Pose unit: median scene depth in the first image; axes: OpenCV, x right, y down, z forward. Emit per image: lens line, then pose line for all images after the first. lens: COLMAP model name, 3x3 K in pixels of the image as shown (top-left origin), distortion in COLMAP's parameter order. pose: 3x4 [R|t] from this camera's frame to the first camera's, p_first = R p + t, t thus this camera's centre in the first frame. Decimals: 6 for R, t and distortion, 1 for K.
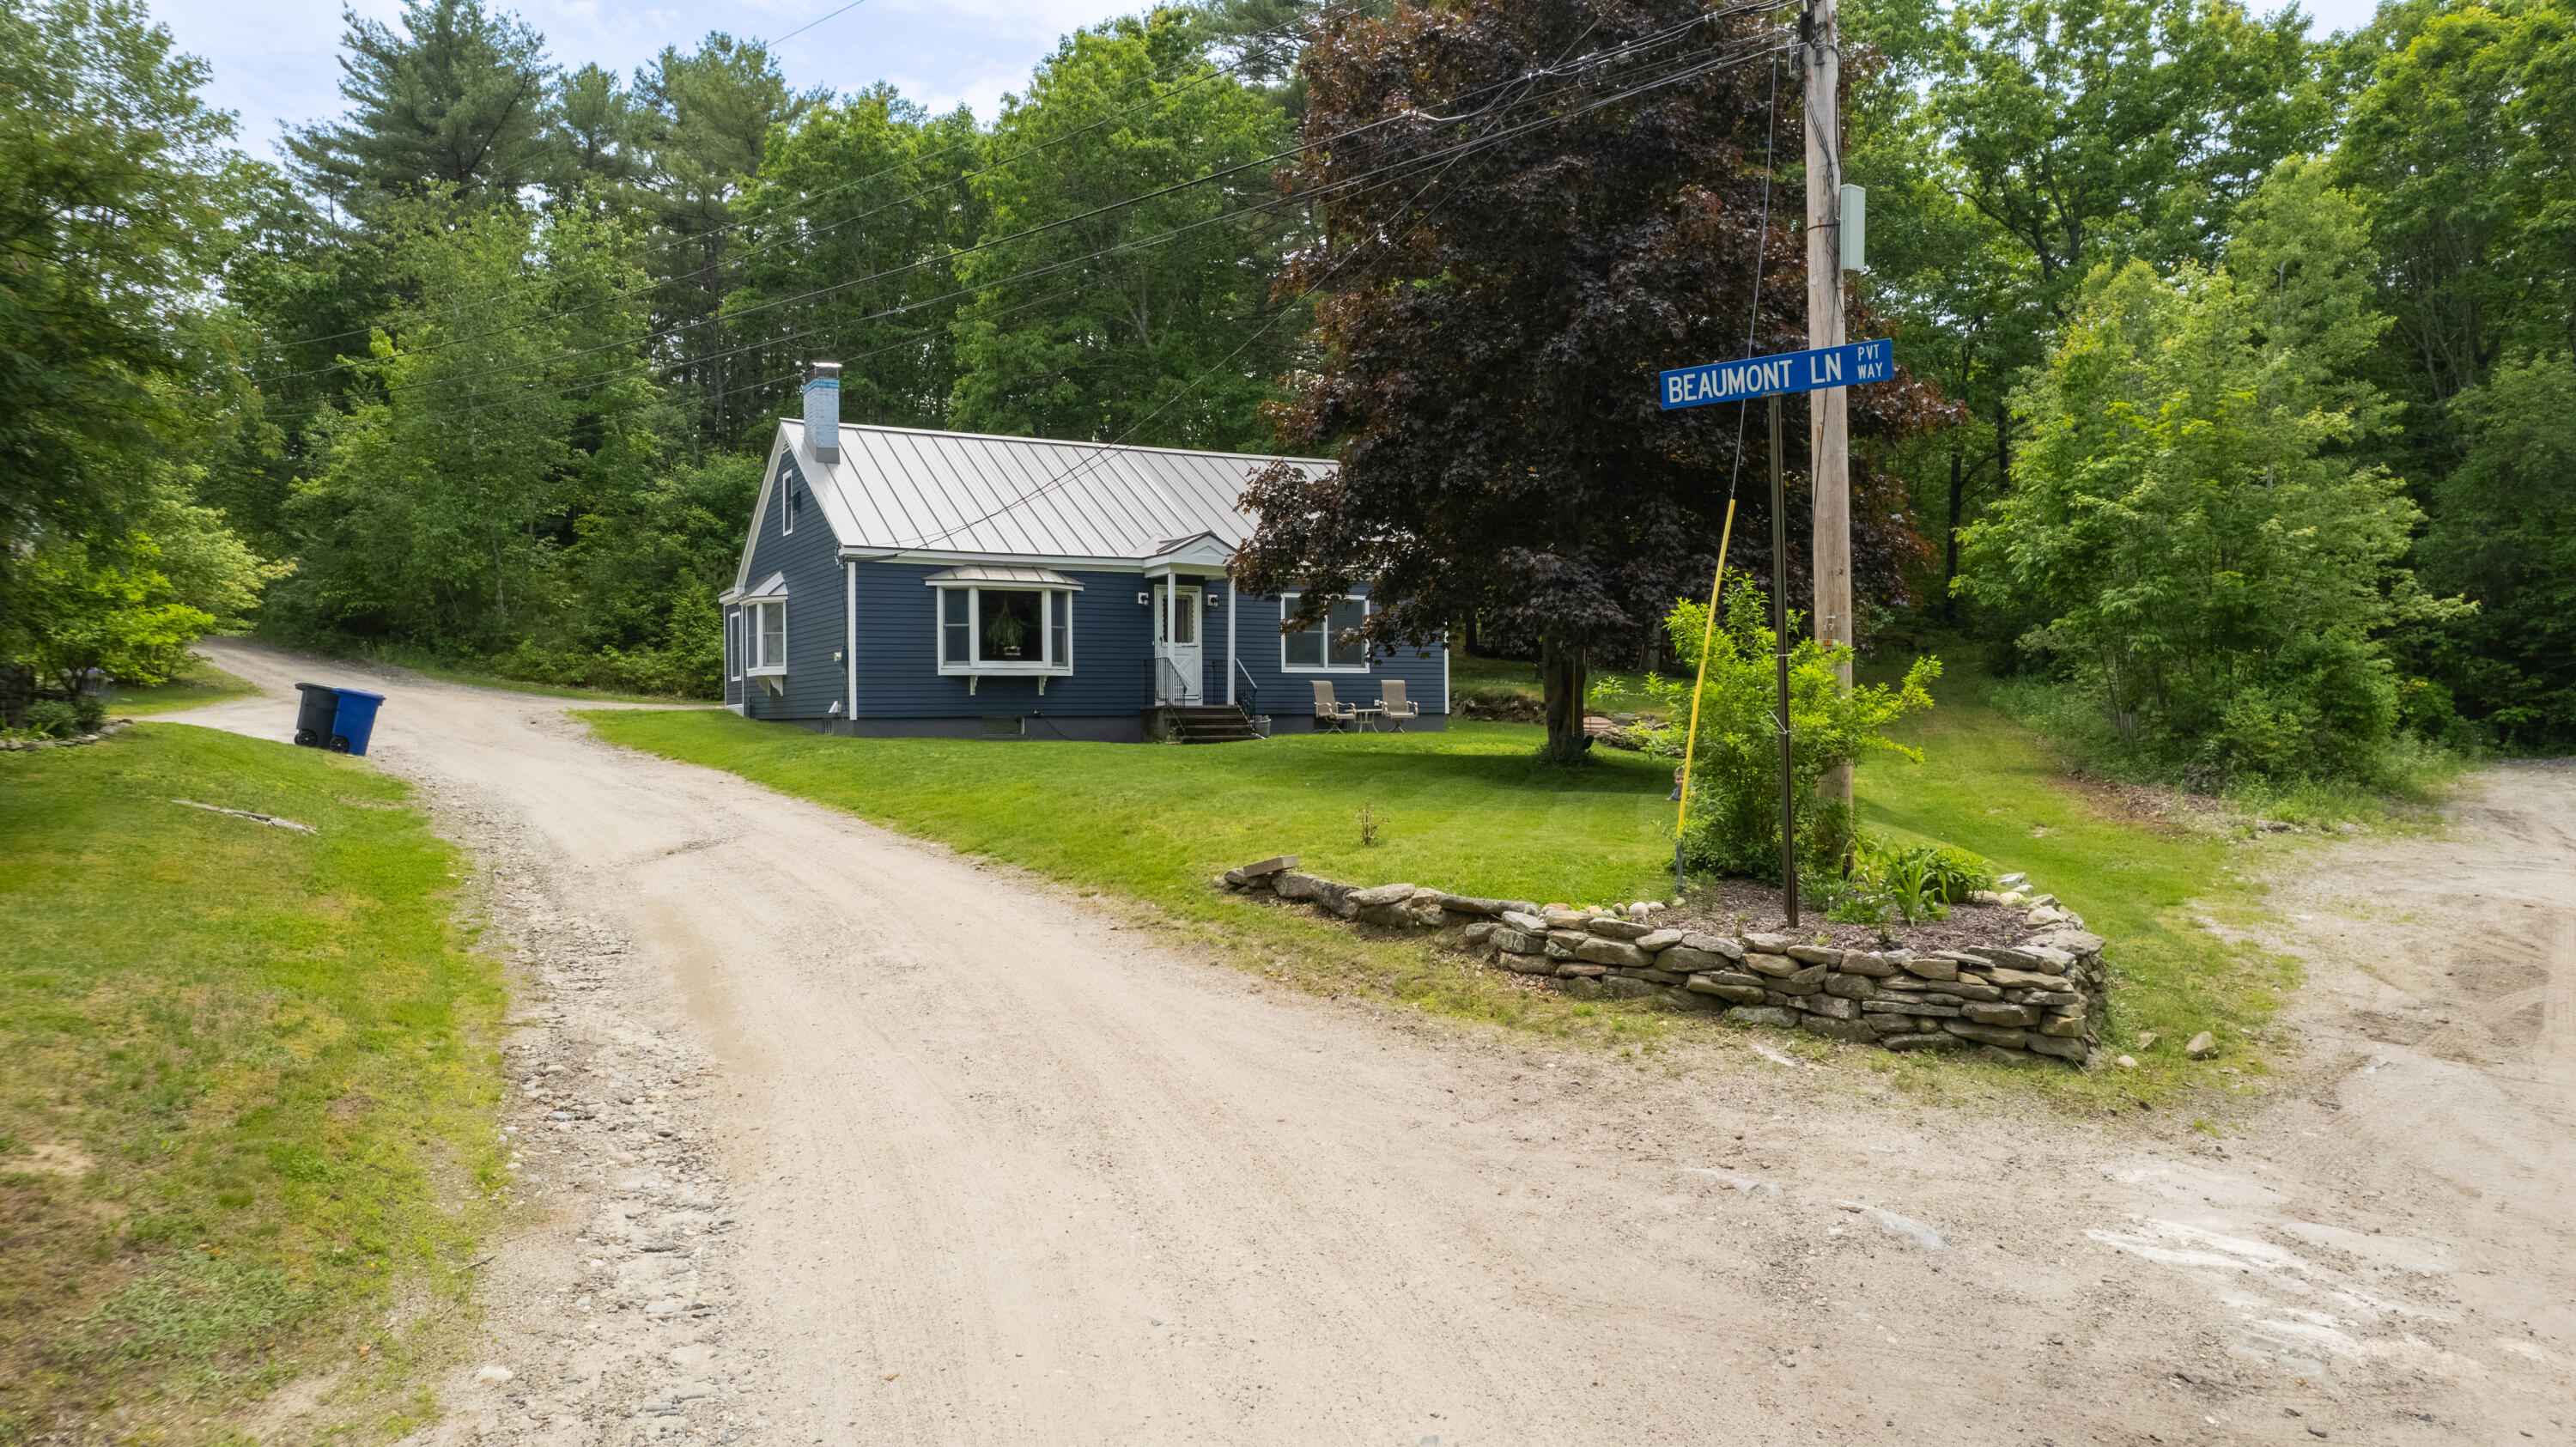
lens RADIAL K [[1644.1, 0, 1283.9], [0, 1644.1, 731.9], [0, 0, 1]] dist [-0.077839, 0.067186]
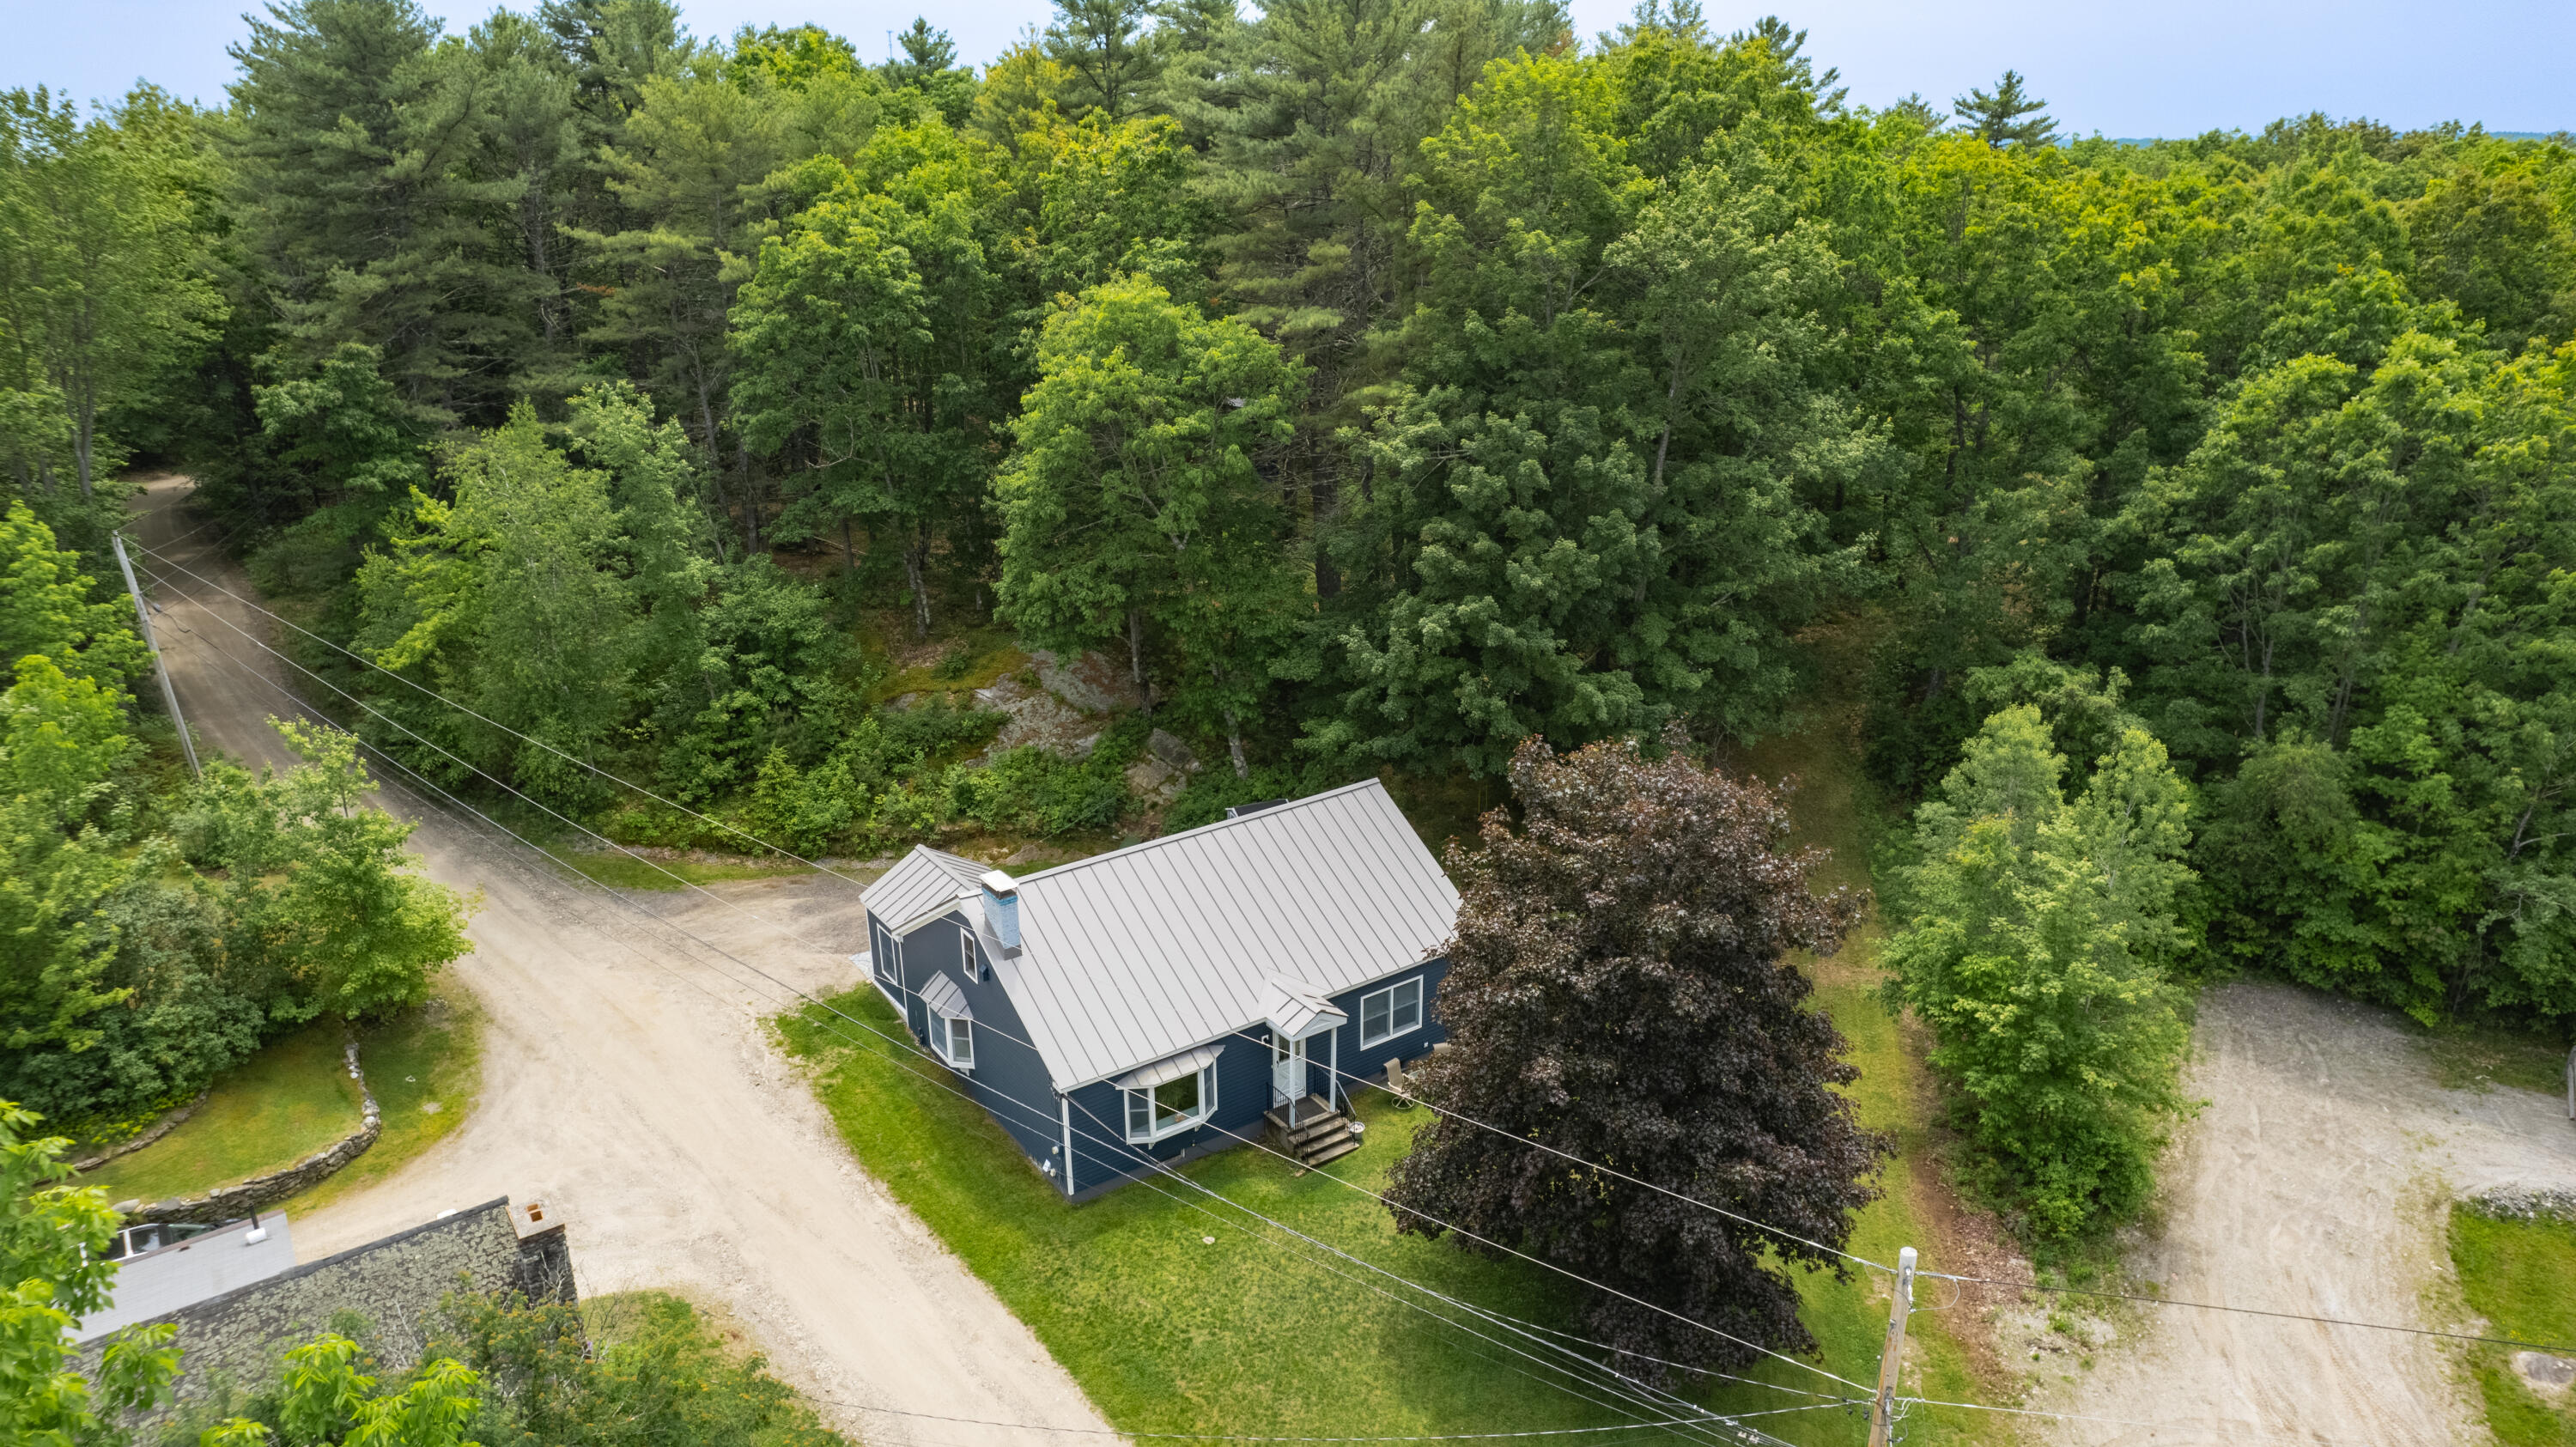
lens RADIAL K [[1644.1, 0, 1288.1], [0, 1644.1, 733.8], [0, 0, 1]] dist [-0.077839, 0.067186]
pose [[0.994356, -0.037841, 0.099114, -0.187033], [0.002520, 0.942387, 0.334516, -0.743918], [-0.106062, -0.332378, 0.937164, -0.141585]]
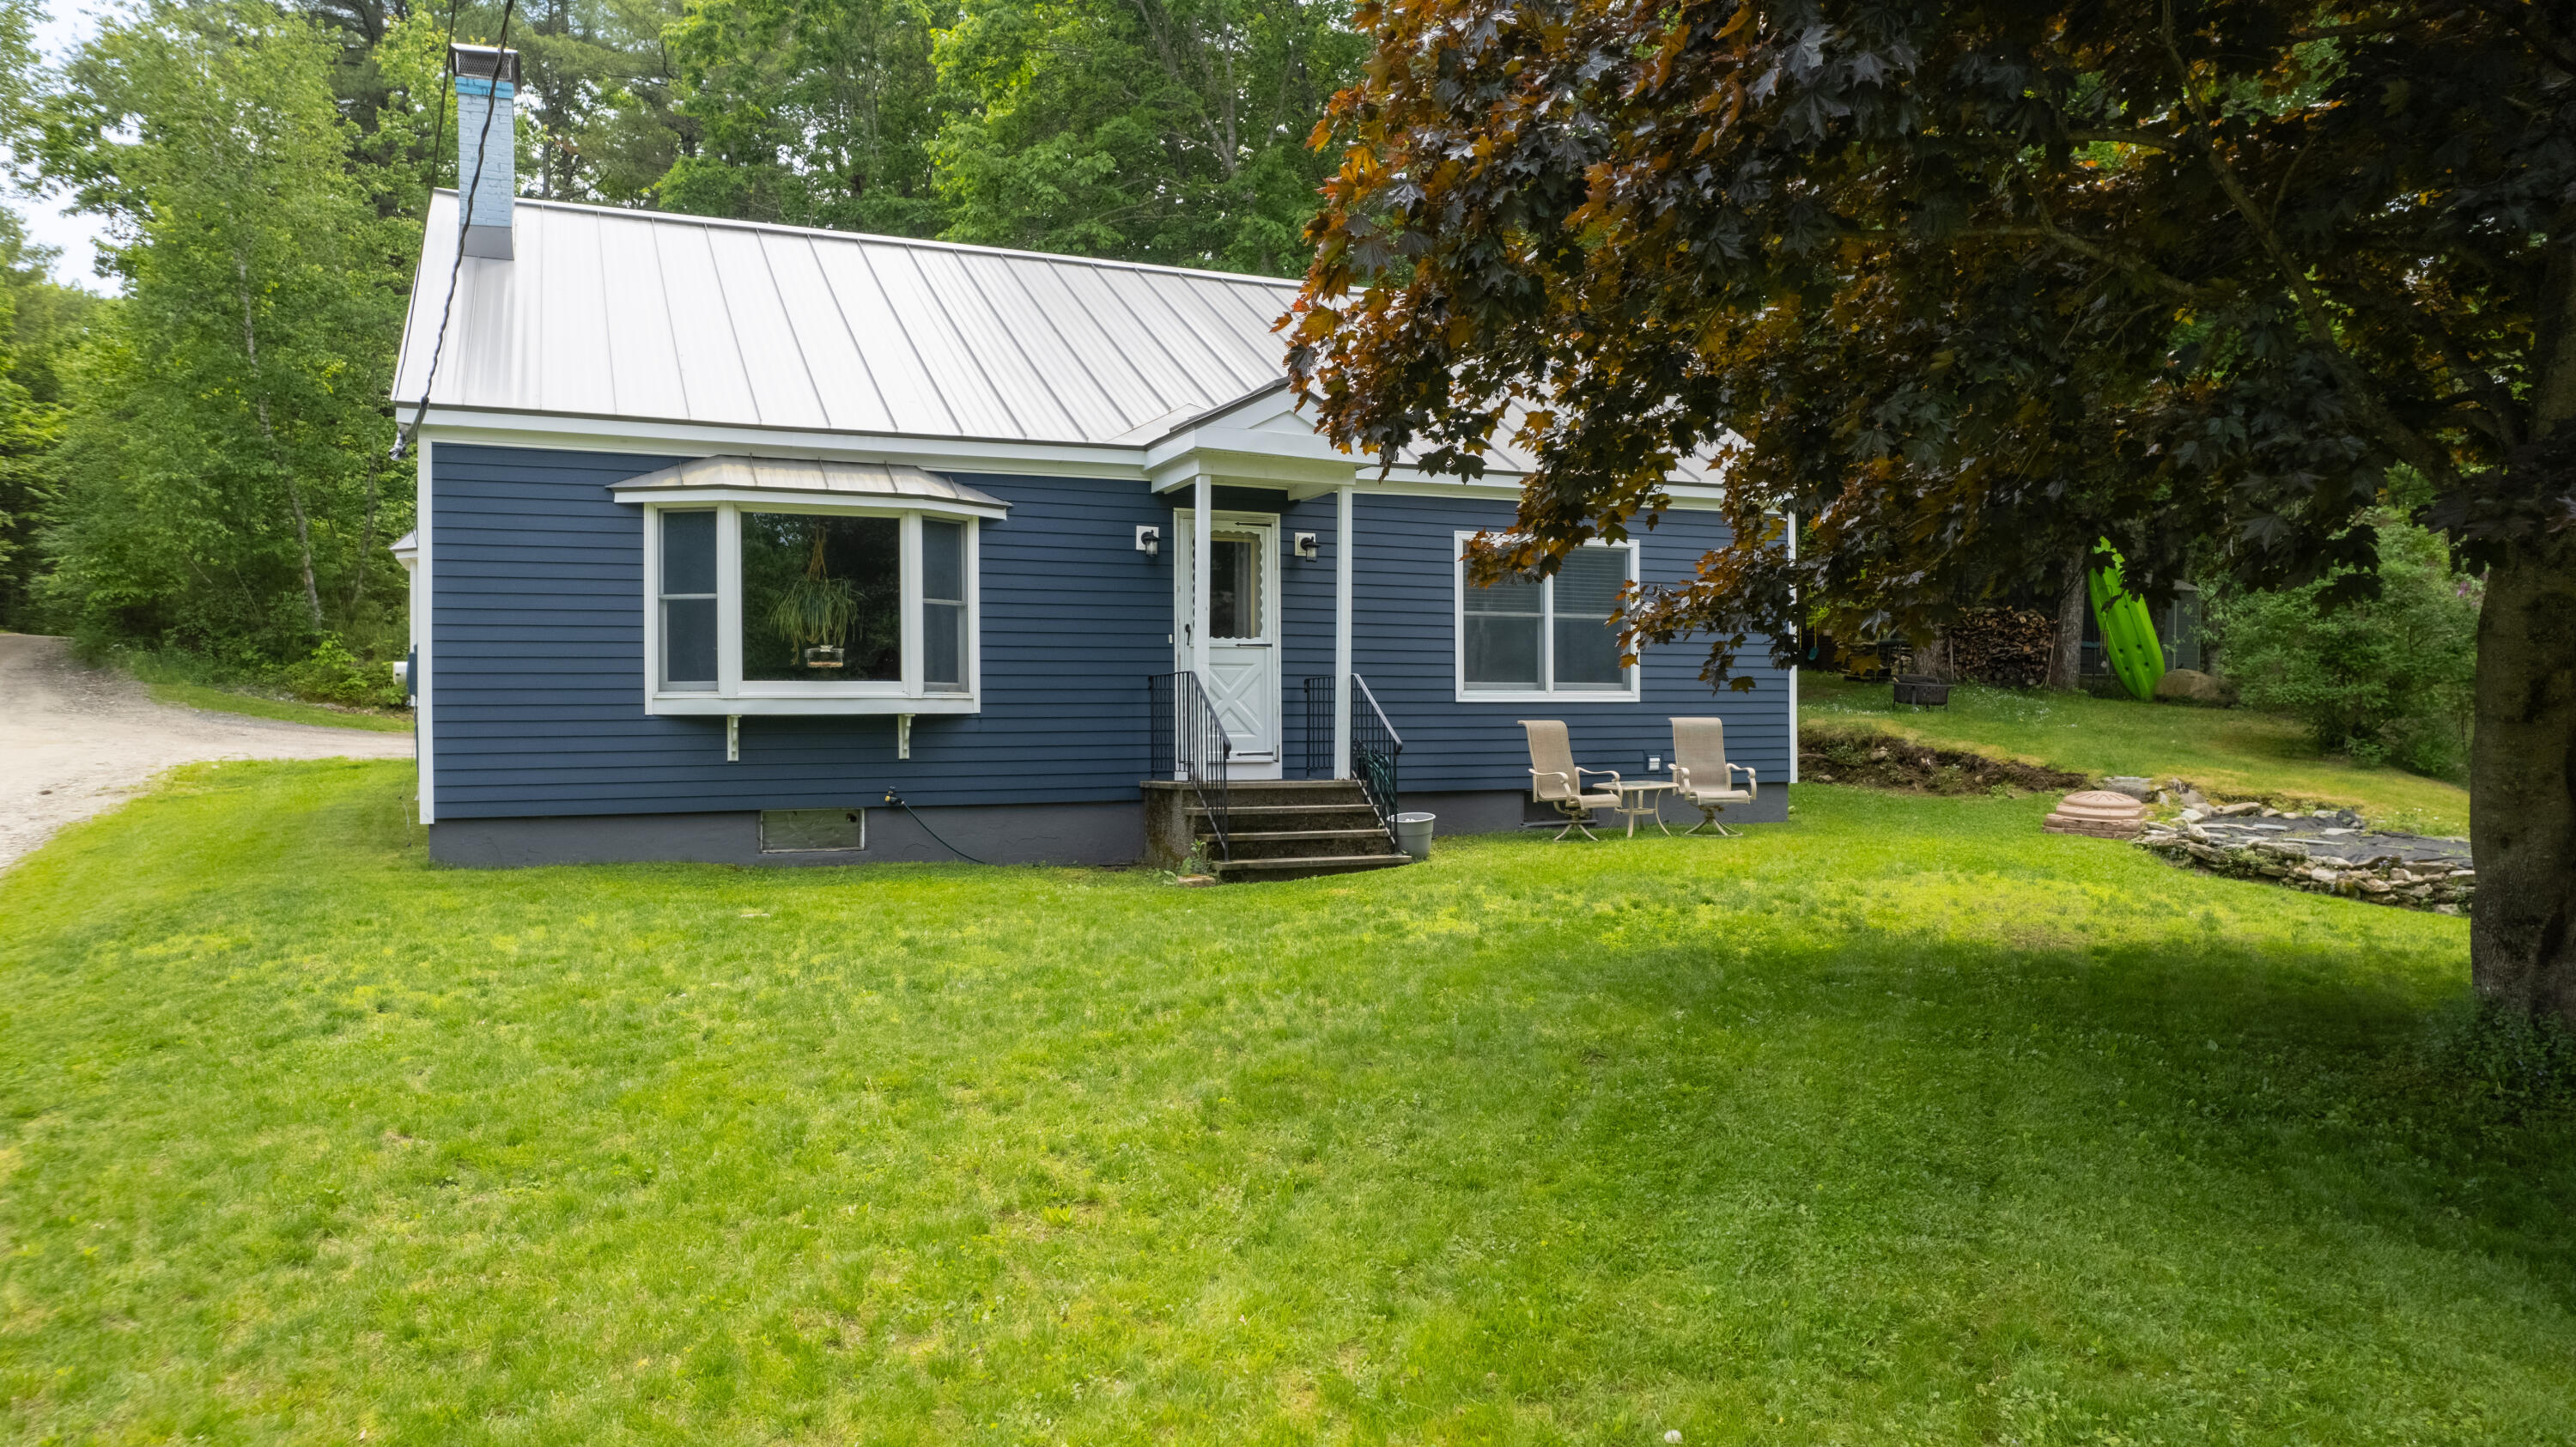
lens RADIAL K [[1644.1, 0, 1290.2], [0, 1644.1, 735.0], [0, 0, 1]] dist [-0.077839, 0.067186]
pose [[0.996109, 0.002045, -0.088111, -0.007345], [-0.002135, 0.999997, -0.000922, -0.027347], [0.088109, 0.001107, 0.996110, 0.556374]]
